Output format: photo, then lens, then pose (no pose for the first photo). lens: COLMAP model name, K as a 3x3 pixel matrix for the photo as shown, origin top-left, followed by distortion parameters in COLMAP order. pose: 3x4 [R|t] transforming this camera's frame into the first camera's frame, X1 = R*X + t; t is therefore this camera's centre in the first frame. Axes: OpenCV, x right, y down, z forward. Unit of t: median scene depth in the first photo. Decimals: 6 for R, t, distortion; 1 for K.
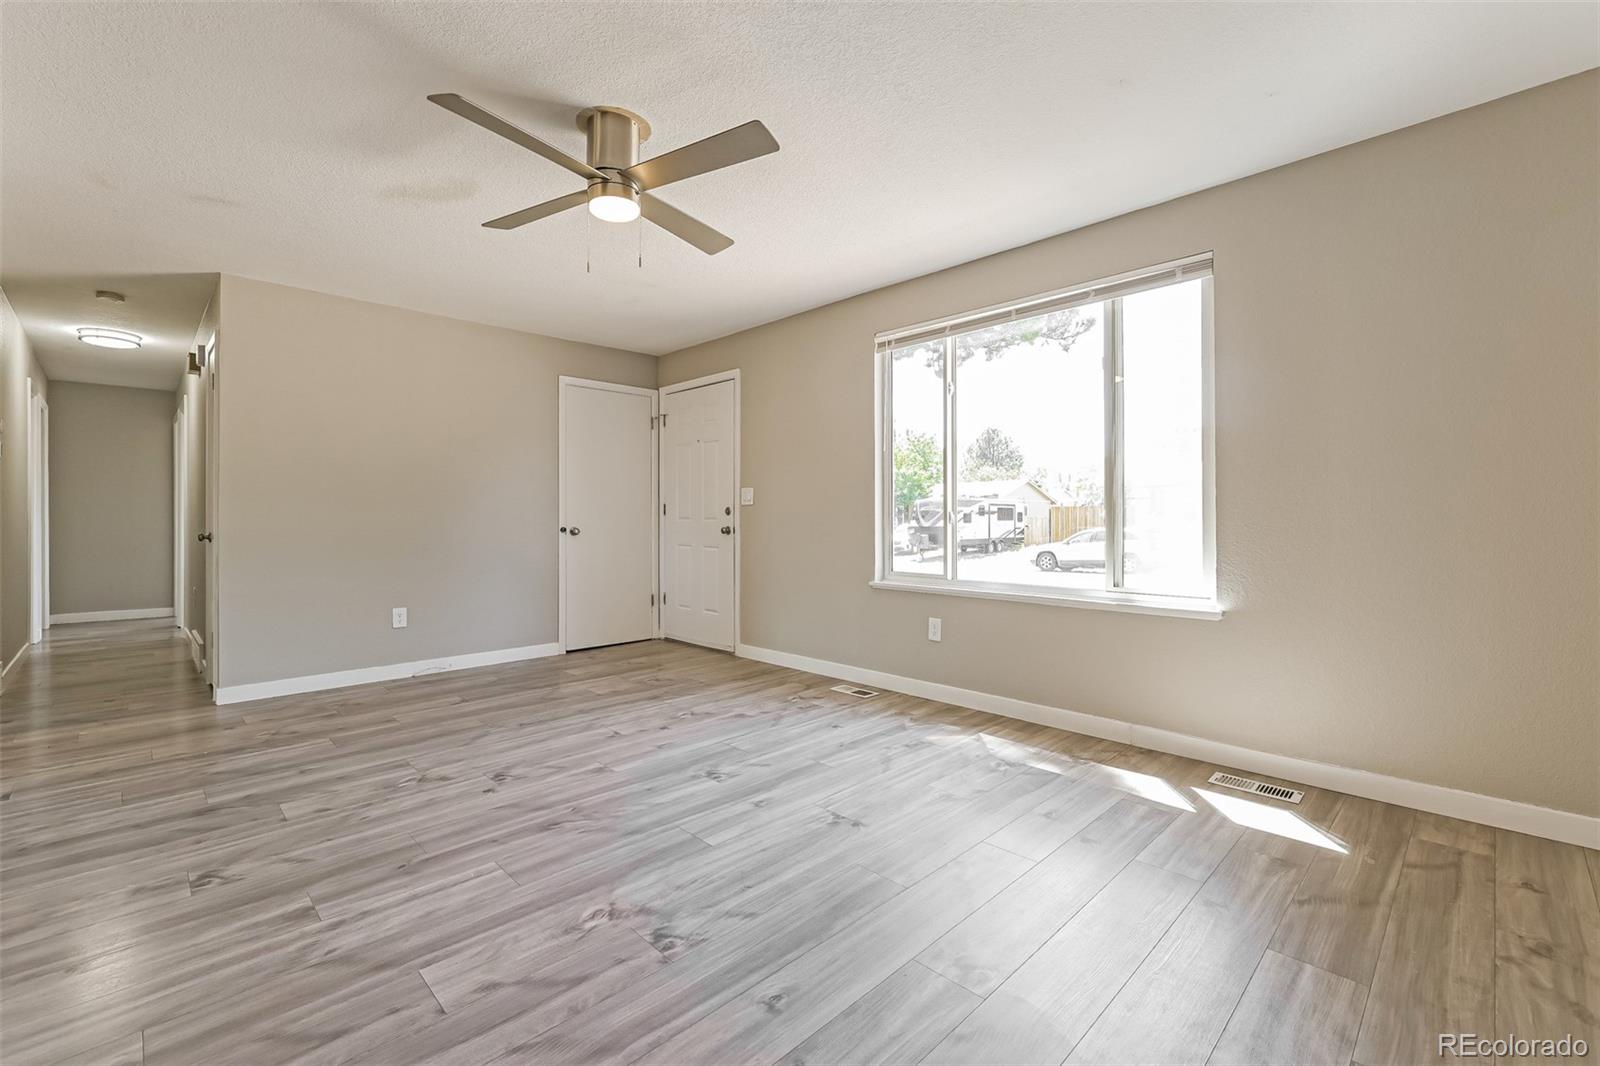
lens RADIAL K [[686.6, 0, 810.1], [0, 686.6, 514.6], [0, 0, 1]] dist [-0.002119, 0.000170]
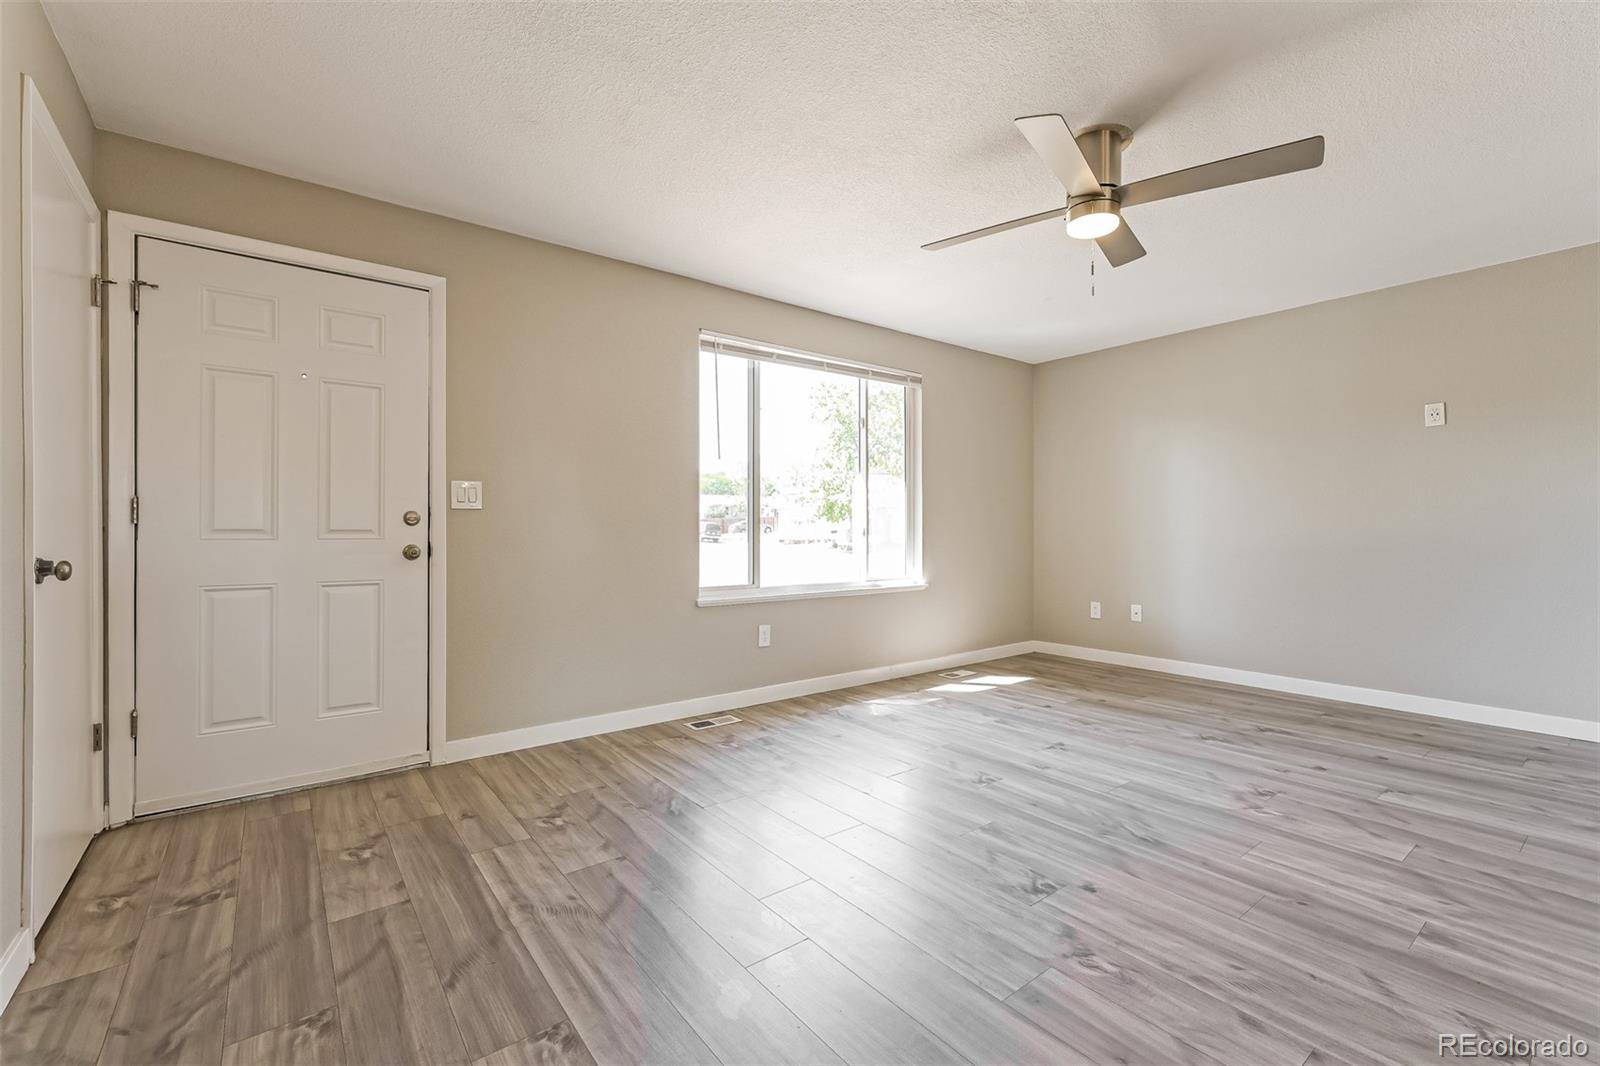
lens RADIAL K [[675.9, 0, 788.0], [0, 675.9, 522.5], [0, 0, 1]] dist [0.002848, 0.000251]
pose [[0.133952, 0.010366, 0.990934, -1.360917], [-0.003137, 0.999945, -0.010037, 0.005905], [-0.990983, -0.001764, 0.133977, 1.329652]]
